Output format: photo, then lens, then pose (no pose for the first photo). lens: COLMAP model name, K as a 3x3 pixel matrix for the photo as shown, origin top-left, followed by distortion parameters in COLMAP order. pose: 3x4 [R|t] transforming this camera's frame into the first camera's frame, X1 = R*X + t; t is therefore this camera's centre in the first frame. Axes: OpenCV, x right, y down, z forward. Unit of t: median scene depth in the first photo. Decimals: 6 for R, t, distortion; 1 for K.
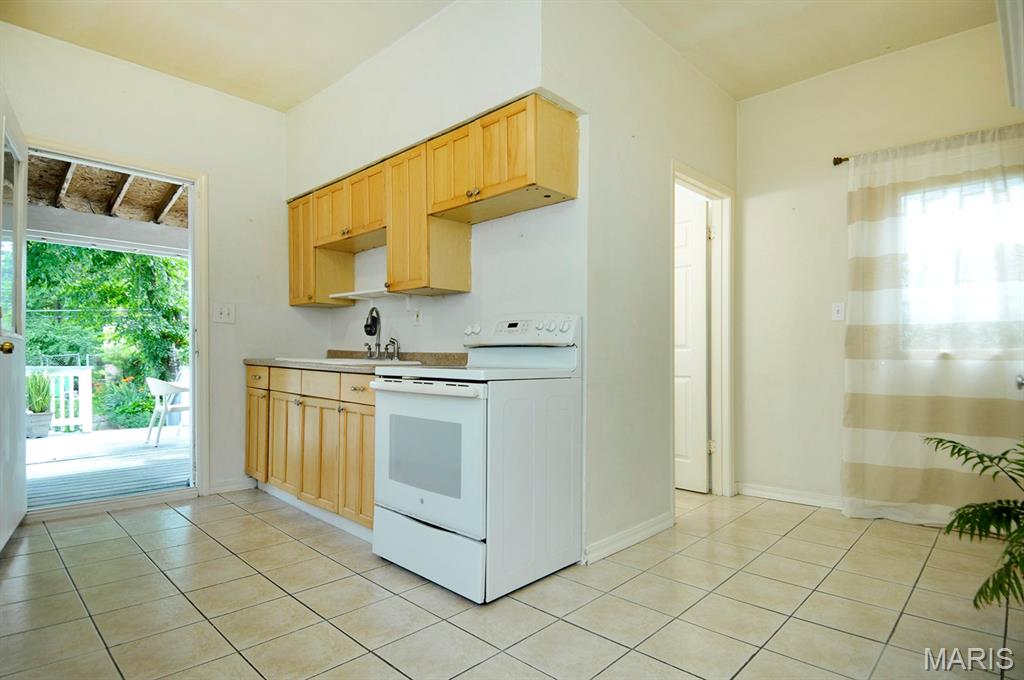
lens RADIAL K [[532.7, 0, 516.4], [0, 532.7, 358.9], [0, 0, 1]] dist [0.038171, -0.039984]
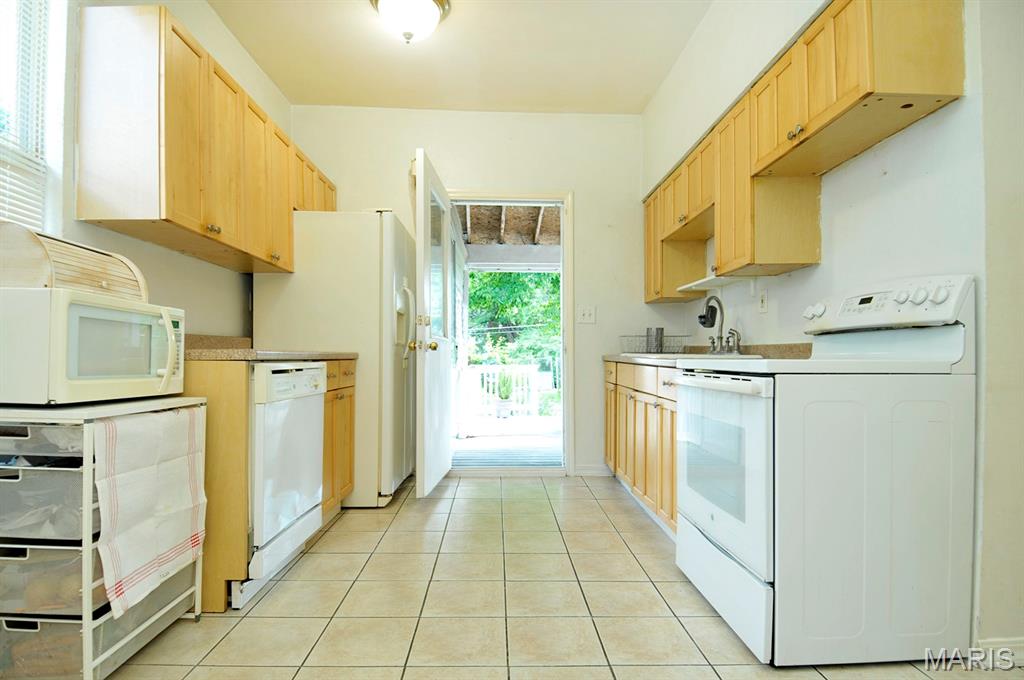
lens RADIAL K [[532.7, 0, 504.6], [0, 532.7, 361.0], [0, 0, 1]] dist [0.038171, -0.039984]
pose [[0.710013, -0.002679, -0.704184, 0.143641], [0.002558, 0.999996, -0.001225, 0.015873], [0.704184, -0.000931, 0.710017, 0.131535]]
